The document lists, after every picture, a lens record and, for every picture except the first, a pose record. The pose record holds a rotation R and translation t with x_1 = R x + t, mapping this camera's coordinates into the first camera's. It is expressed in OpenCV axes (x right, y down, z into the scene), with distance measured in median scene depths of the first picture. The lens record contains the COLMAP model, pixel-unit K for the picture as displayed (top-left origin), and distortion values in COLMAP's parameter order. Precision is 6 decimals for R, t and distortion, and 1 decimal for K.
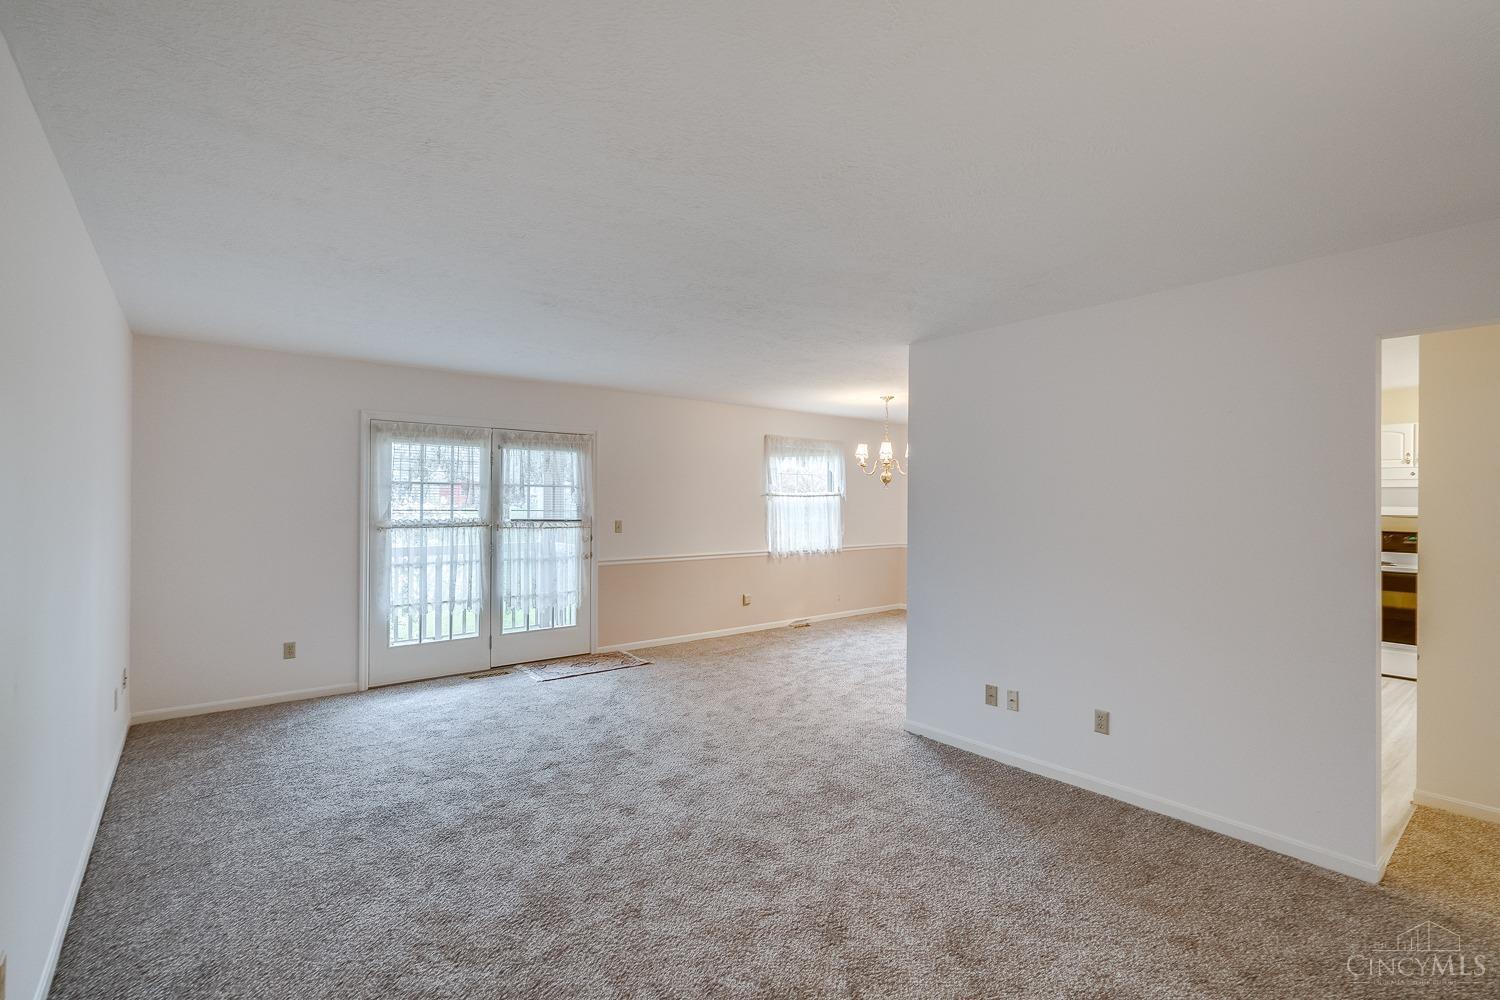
lens RADIAL K [[683.4, 0, 750.0], [0, 683.4, 500.0], [0, 0, 1]] dist [-0.001217, 0.000035]
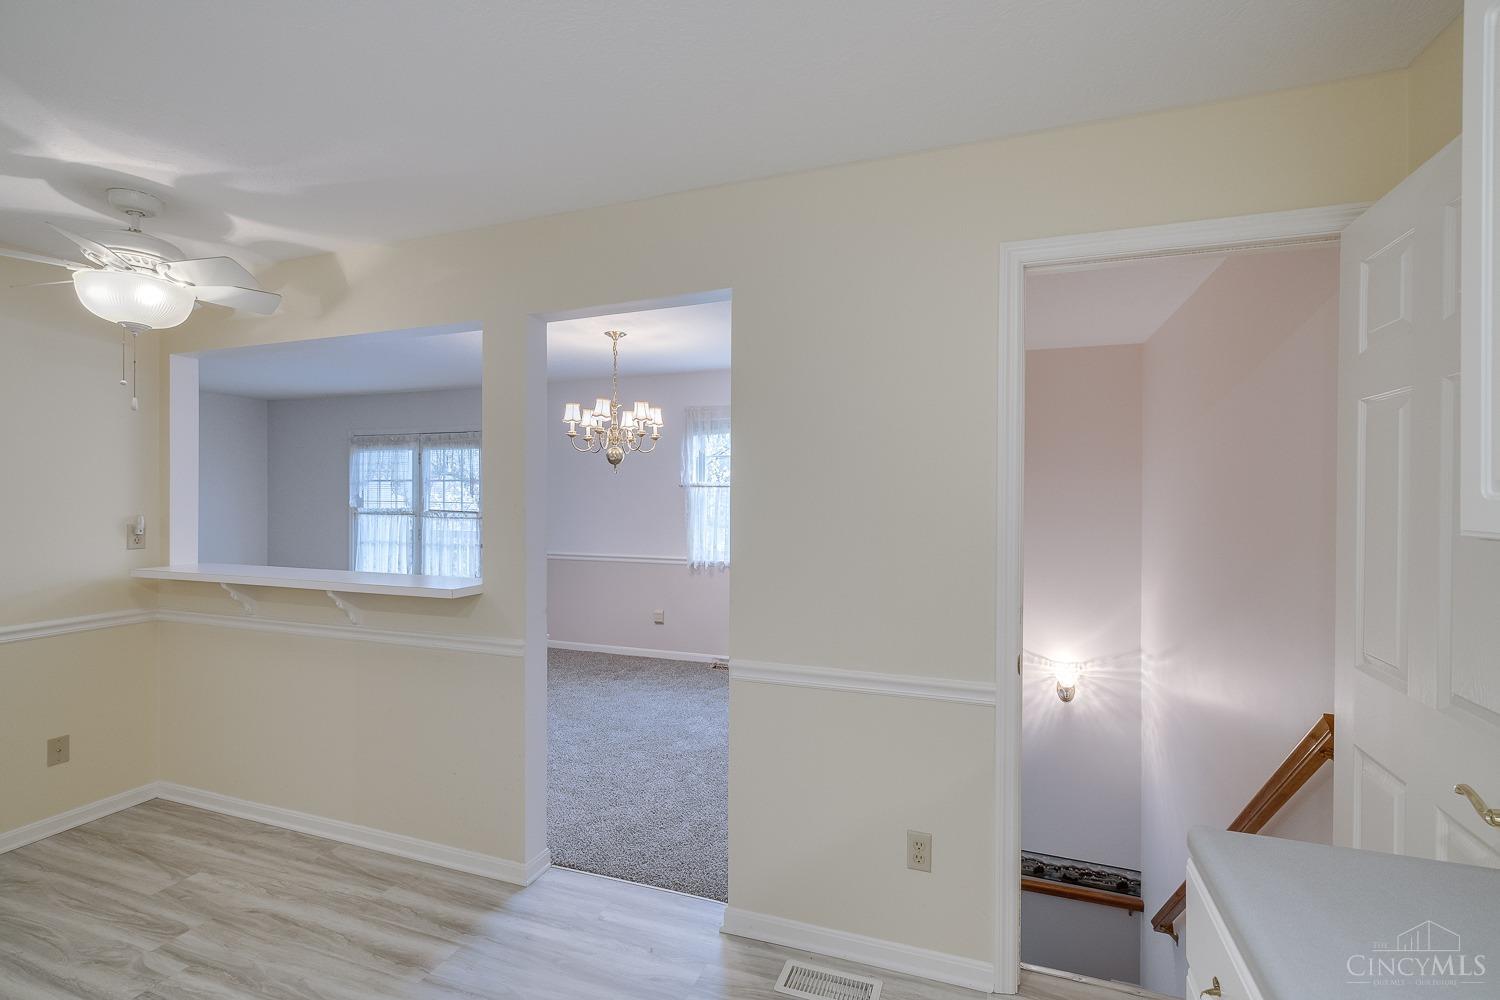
lens RADIAL K [[683.4, 0, 750.0], [0, 683.4, 500.0], [0, 0, 1]] dist [-0.001217, 0.000035]
pose [[0.510900, 0.002110, -0.859637, 0.923338], [0.001774, 0.999992, 0.003509, 0.008620], [0.859638, -0.003317, 0.510892, 0.860685]]
